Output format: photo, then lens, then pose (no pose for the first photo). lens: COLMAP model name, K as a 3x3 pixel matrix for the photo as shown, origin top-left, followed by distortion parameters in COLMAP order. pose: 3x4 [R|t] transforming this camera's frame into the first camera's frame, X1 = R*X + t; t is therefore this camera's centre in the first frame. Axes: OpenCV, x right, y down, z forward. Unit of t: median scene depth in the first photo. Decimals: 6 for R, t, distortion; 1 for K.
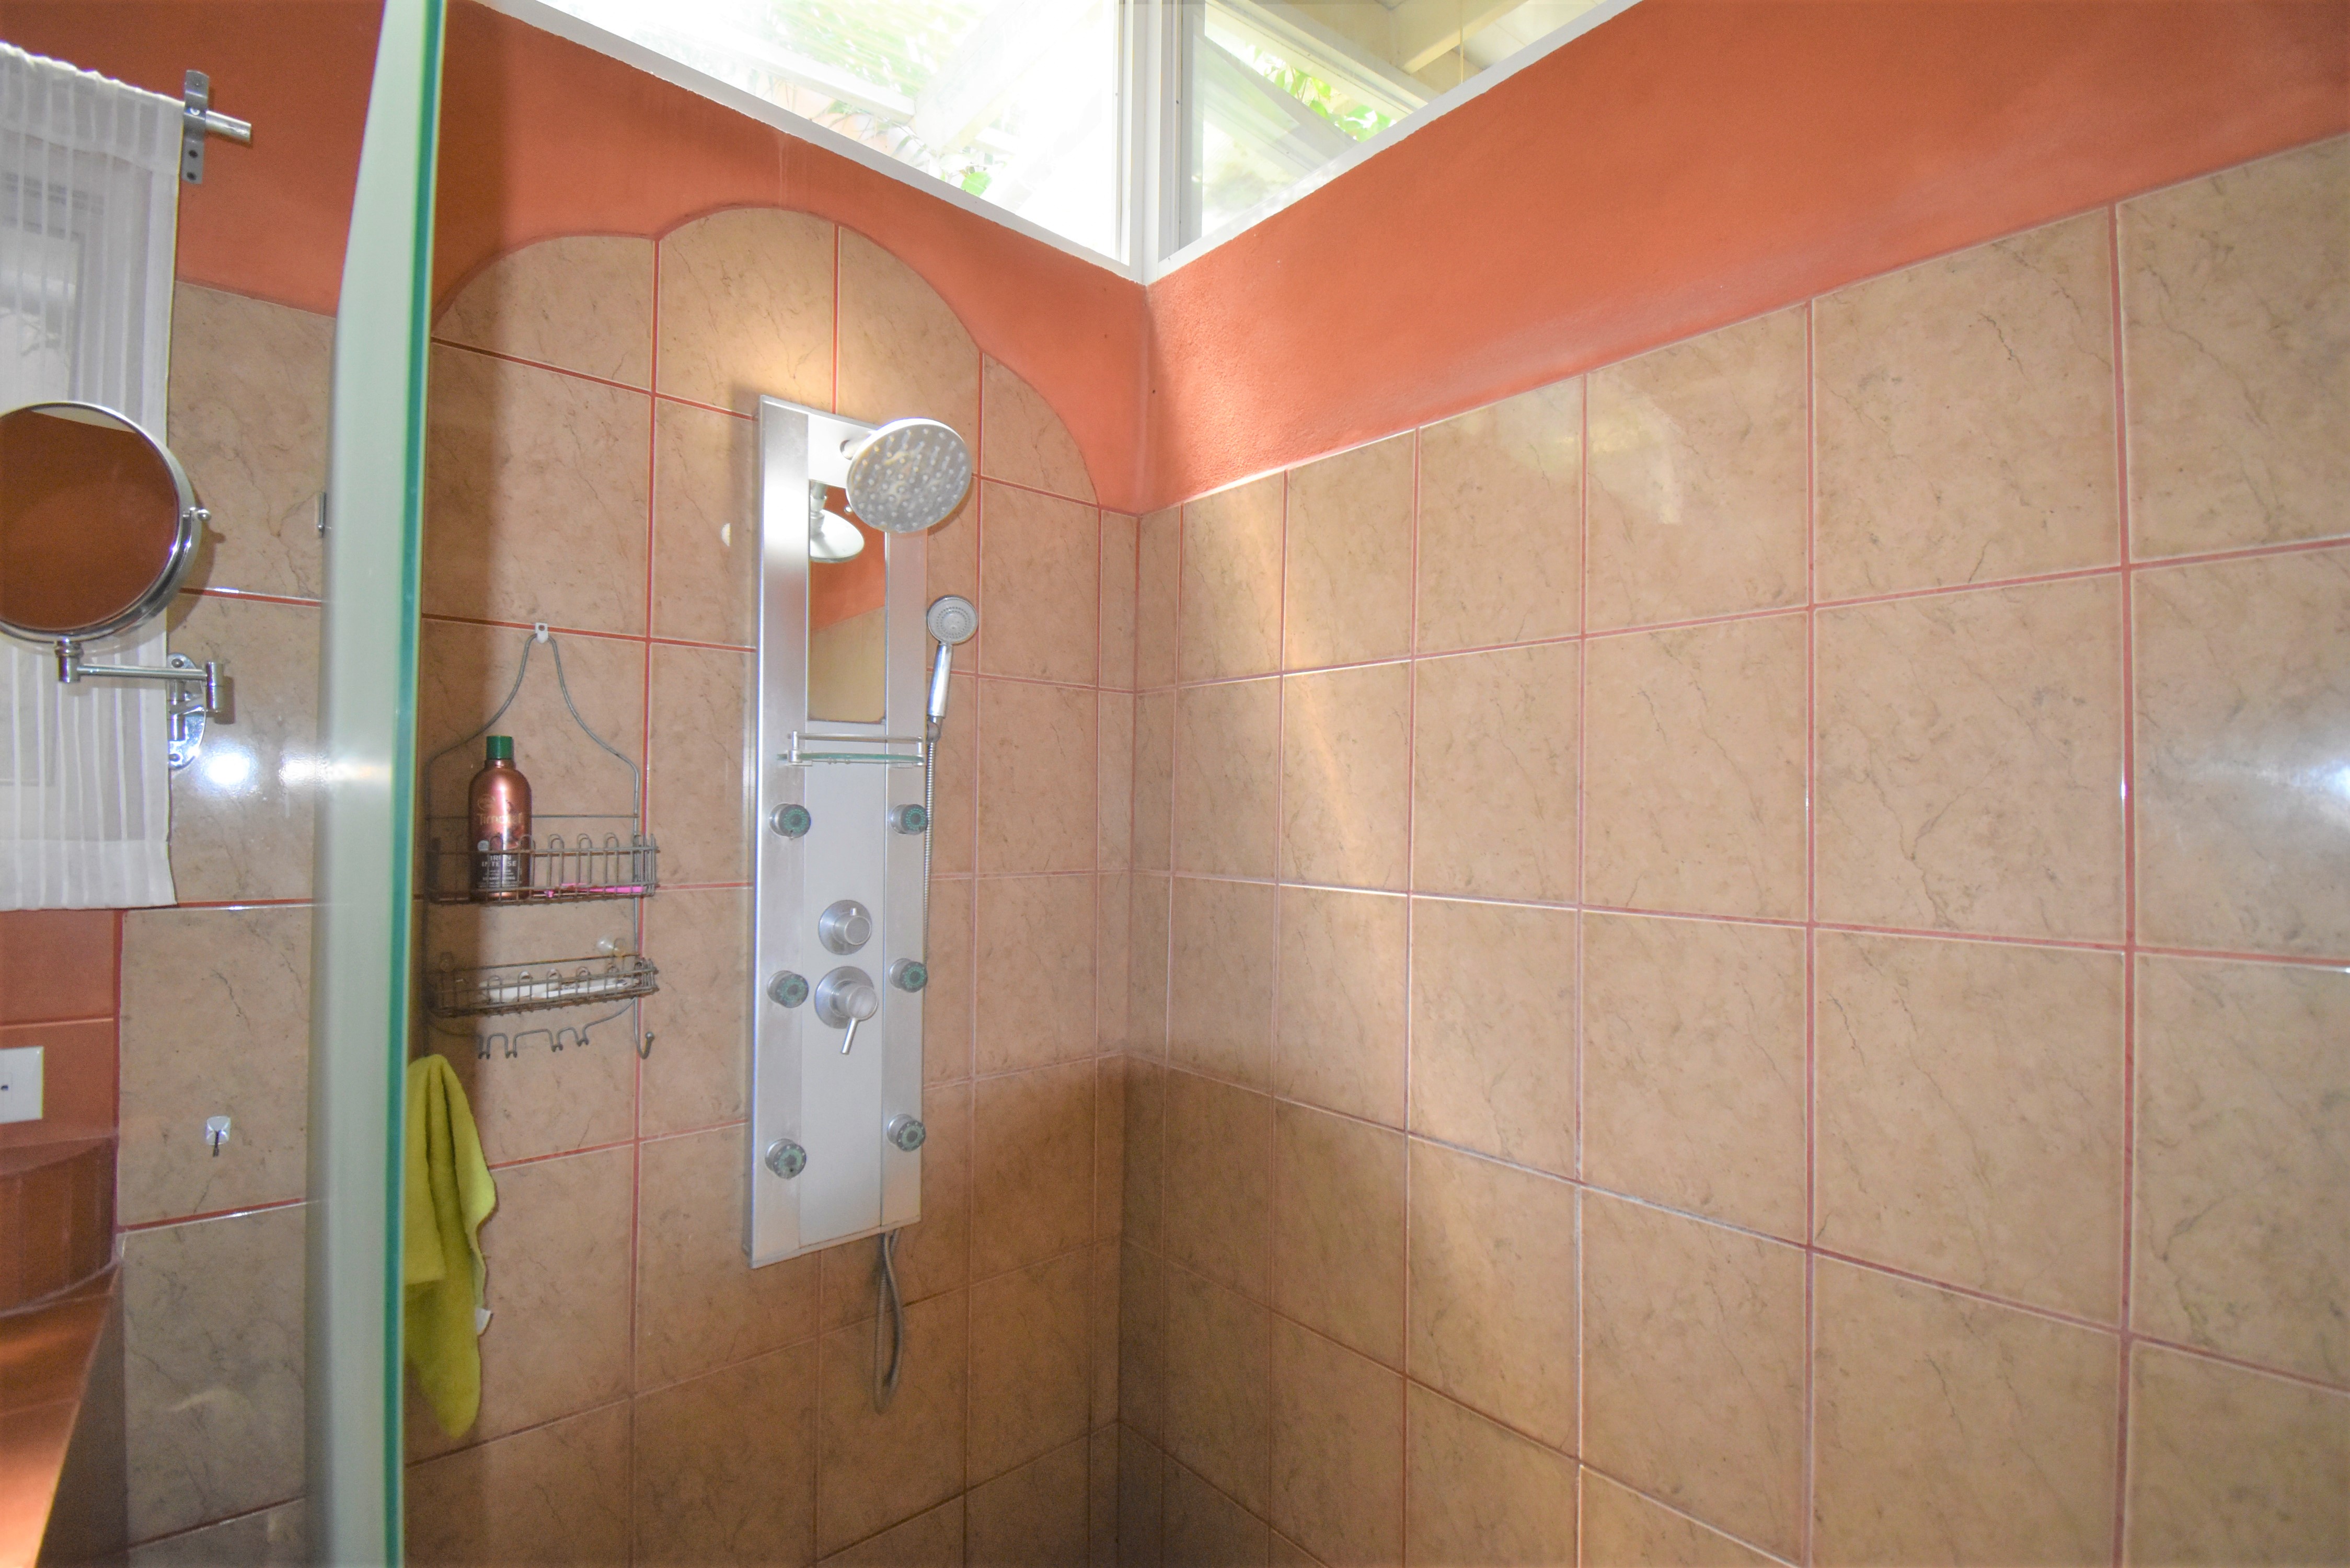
lens RADIAL K [[1039.6, 0, 1173.7], [0, 1039.6, 786.9], [0, 0, 1]] dist [0.020033, -0.025253]
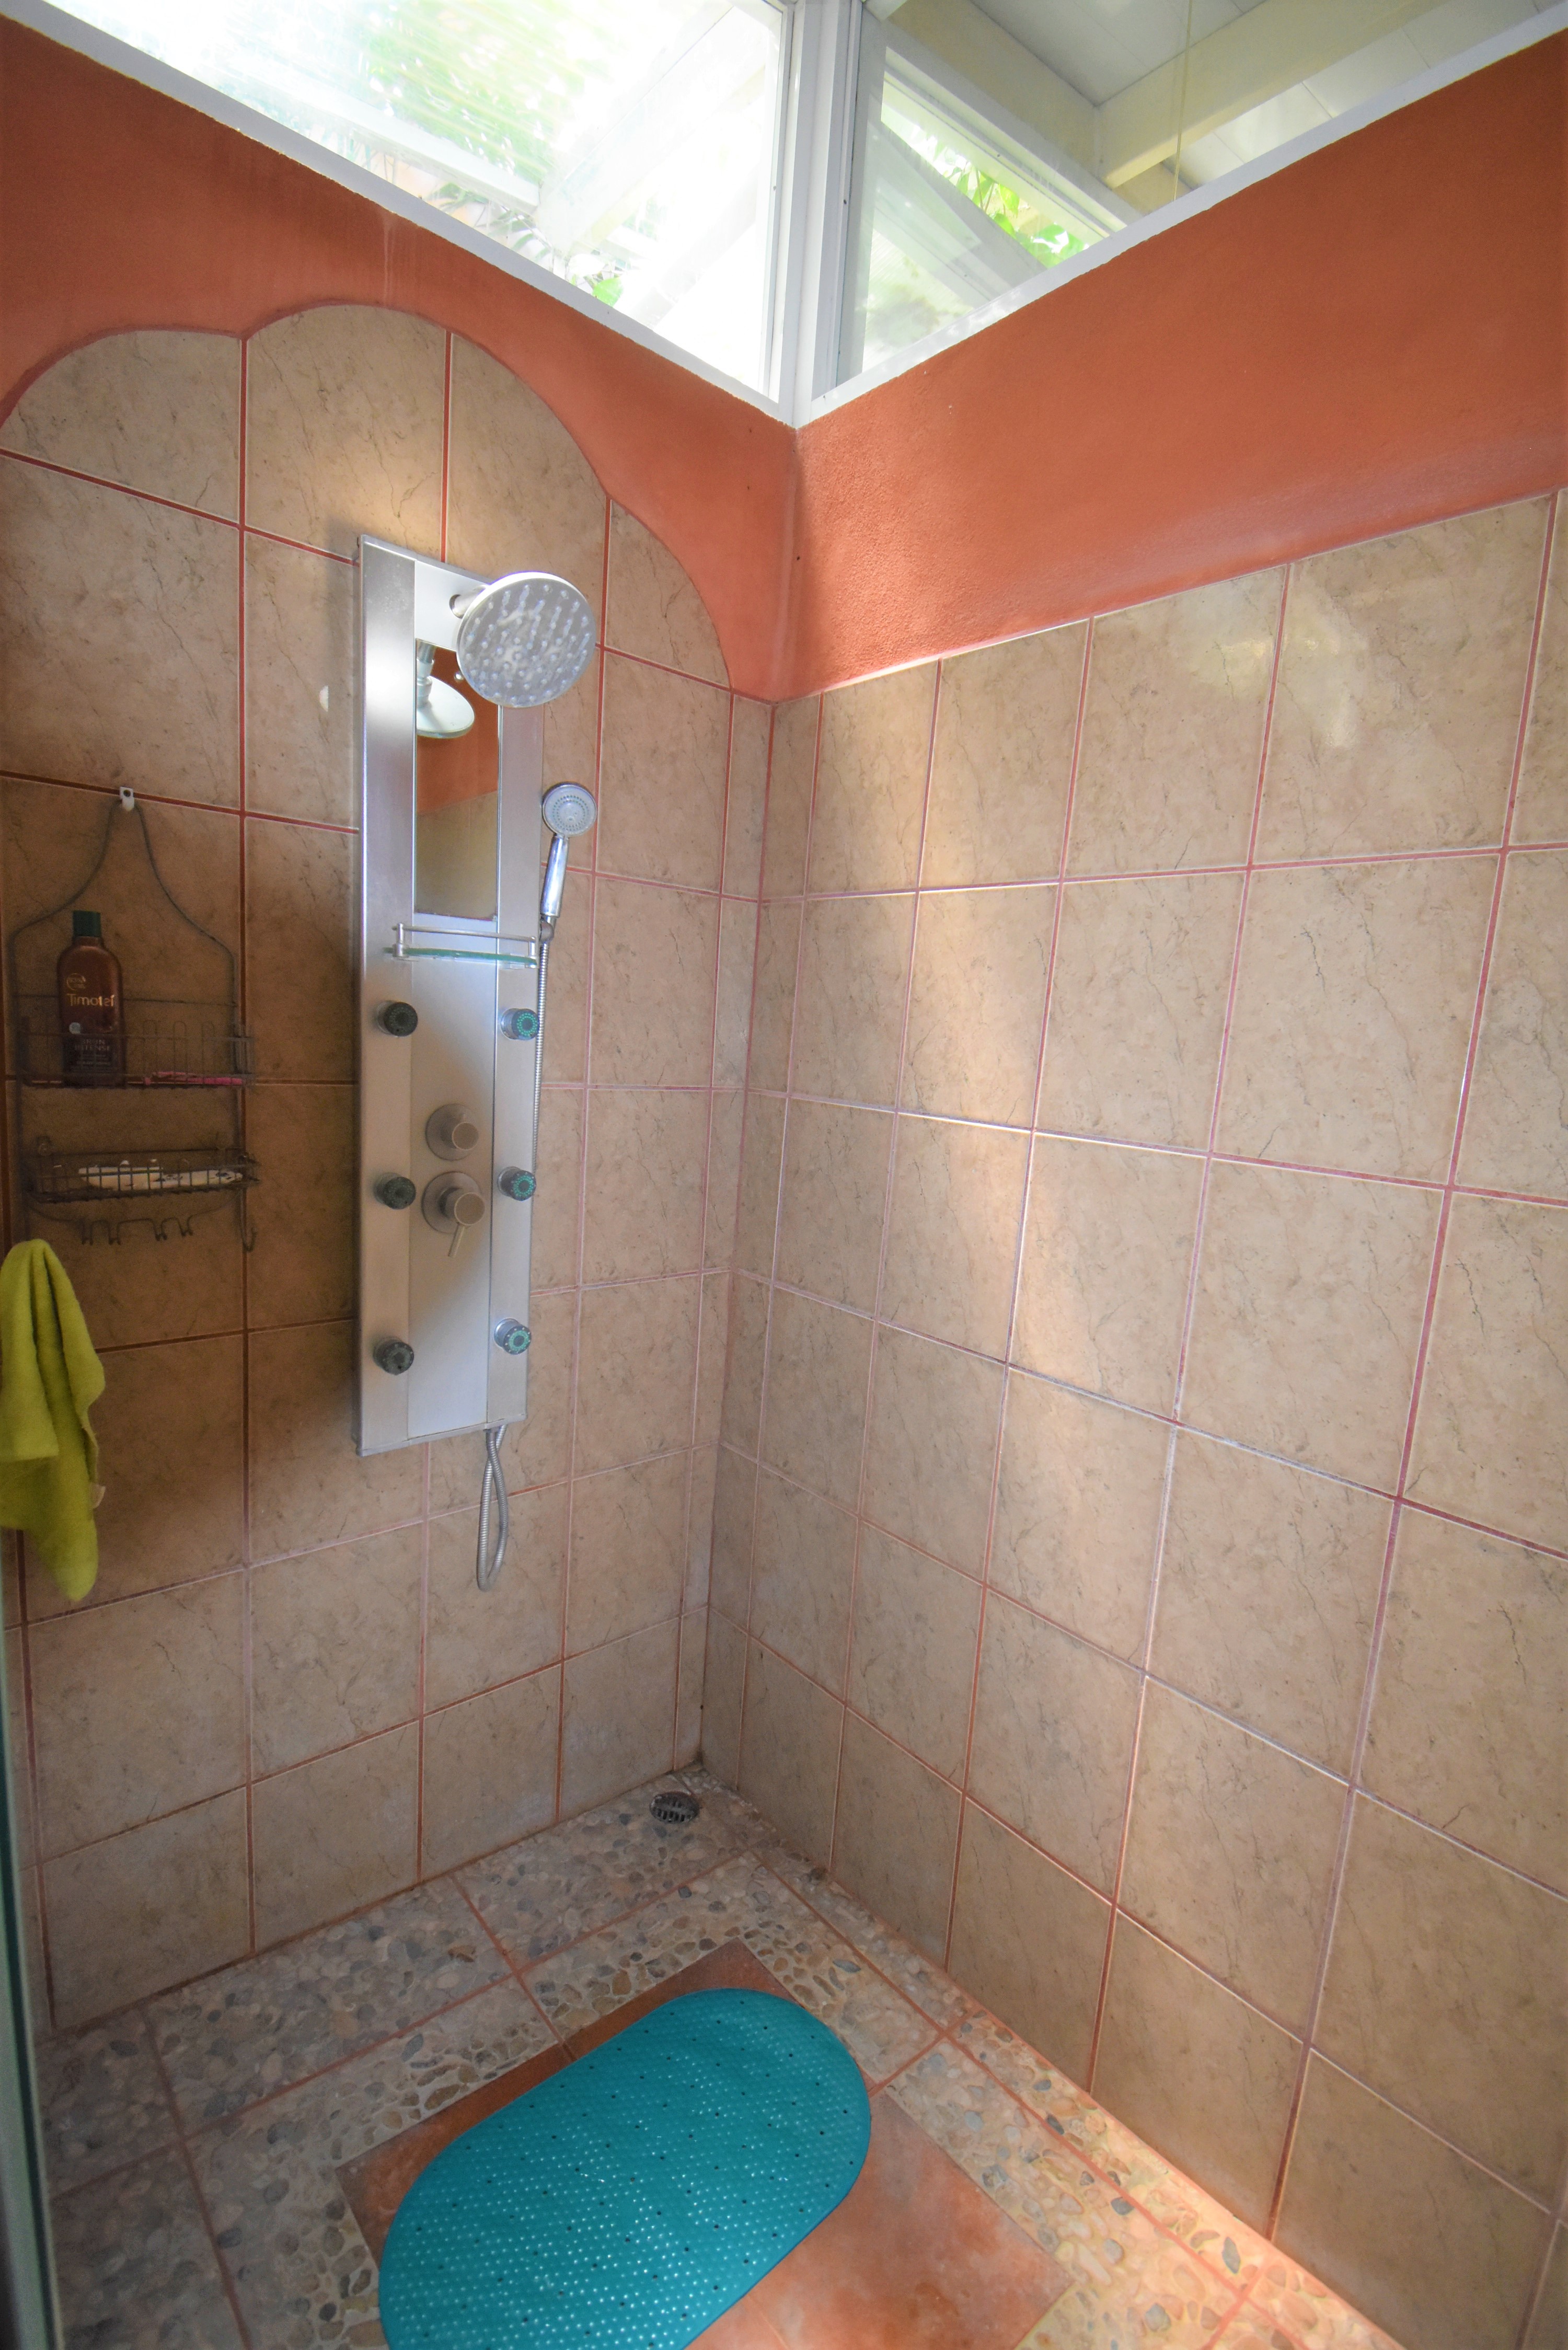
lens RADIAL K [[1039.6, 0, 780.7], [0, 1039.6, 1174.5], [0, 0, 1]] dist [0.020033, -0.025253]
pose [[0.998411, 0.055883, 0.007279, -0.015084], [-0.056321, 0.984940, 0.163463, -0.003097], [0.001965, -0.163614, 0.986523, 0.033588]]
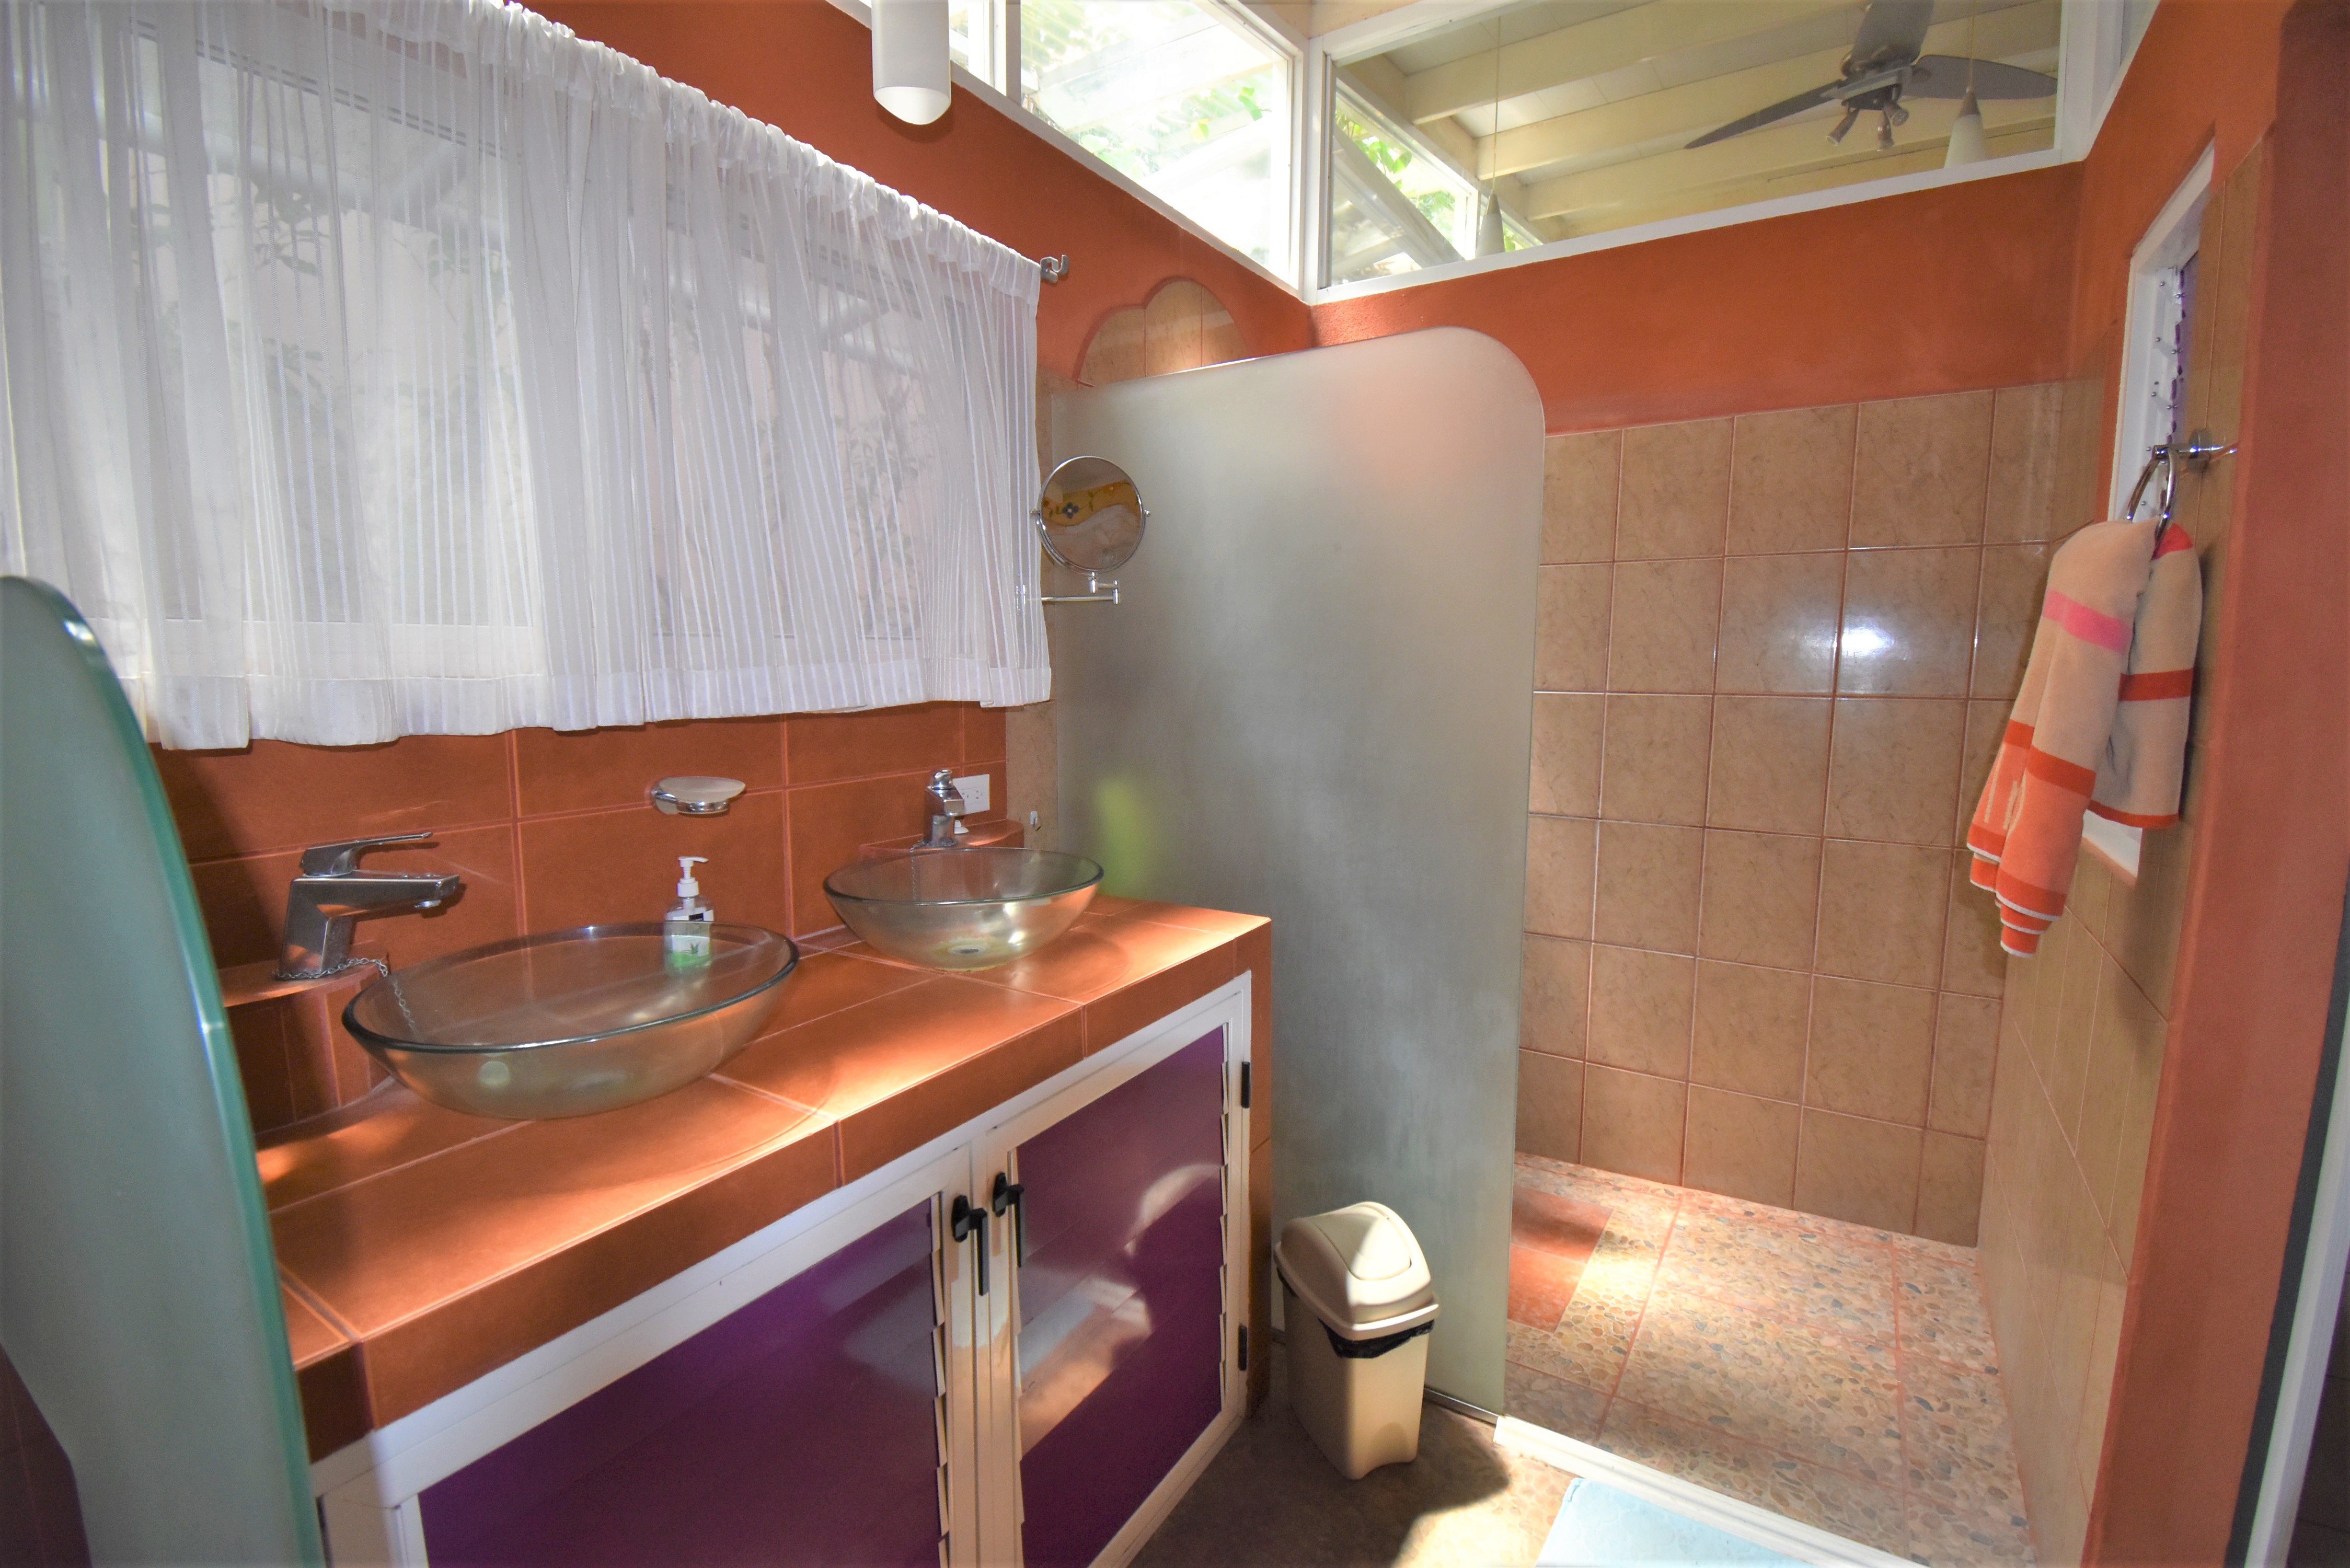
lens RADIAL K [[1039.6, 0, 1173.7], [0, 1039.6, 786.9], [0, 0, 1]] dist [0.020033, -0.025253]
pose [[0.961927, -0.043972, 0.269747, -0.953566], [0.001814, 0.987978, 0.154582, -0.021860], [-0.273301, -0.148207, 0.950443, -0.741025]]
